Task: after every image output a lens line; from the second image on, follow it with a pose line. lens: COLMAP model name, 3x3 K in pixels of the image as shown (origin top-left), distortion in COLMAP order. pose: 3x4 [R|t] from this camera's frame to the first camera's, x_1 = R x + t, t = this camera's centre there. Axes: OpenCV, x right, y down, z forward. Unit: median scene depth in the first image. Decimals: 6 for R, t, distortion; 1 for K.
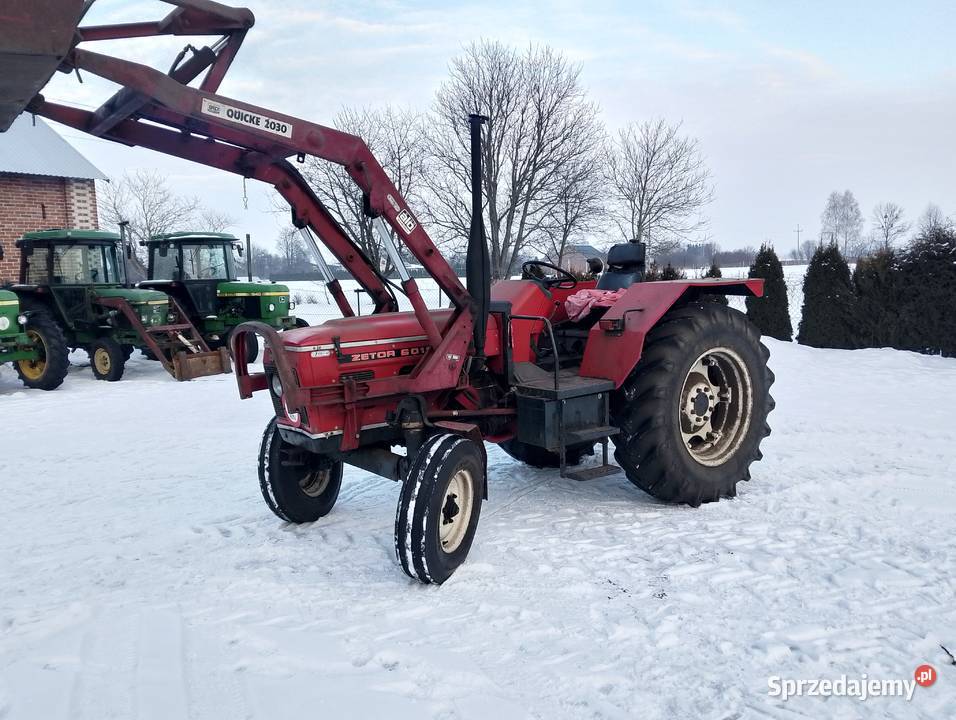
lens RADIAL K [[771.5, 0, 478.0], [0, 771.5, 360.0], [0, 0, 1]] dist [0.106376, -0.204462]
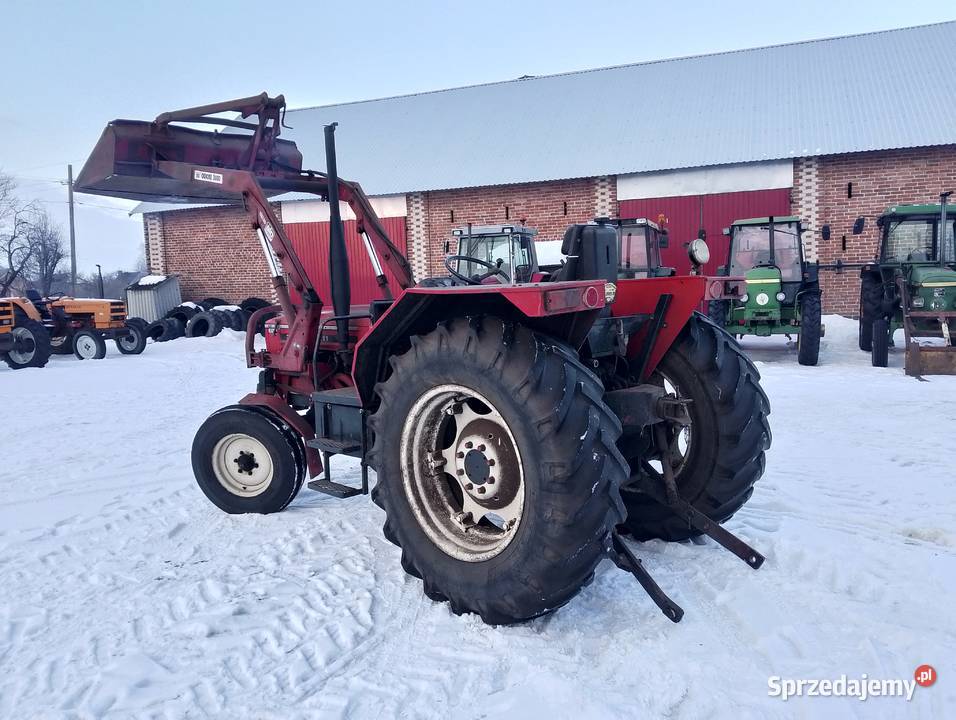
lens RADIAL K [[771.5, 0, 478.0], [0, 771.5, 360.0], [0, 0, 1]] dist [0.106376, -0.204462]
pose [[0.138182, 0.127015, -0.982229, 0.910329], [-0.084424, 0.989643, 0.116097, -0.110810], [0.986802, 0.066881, 0.147474, 0.869205]]
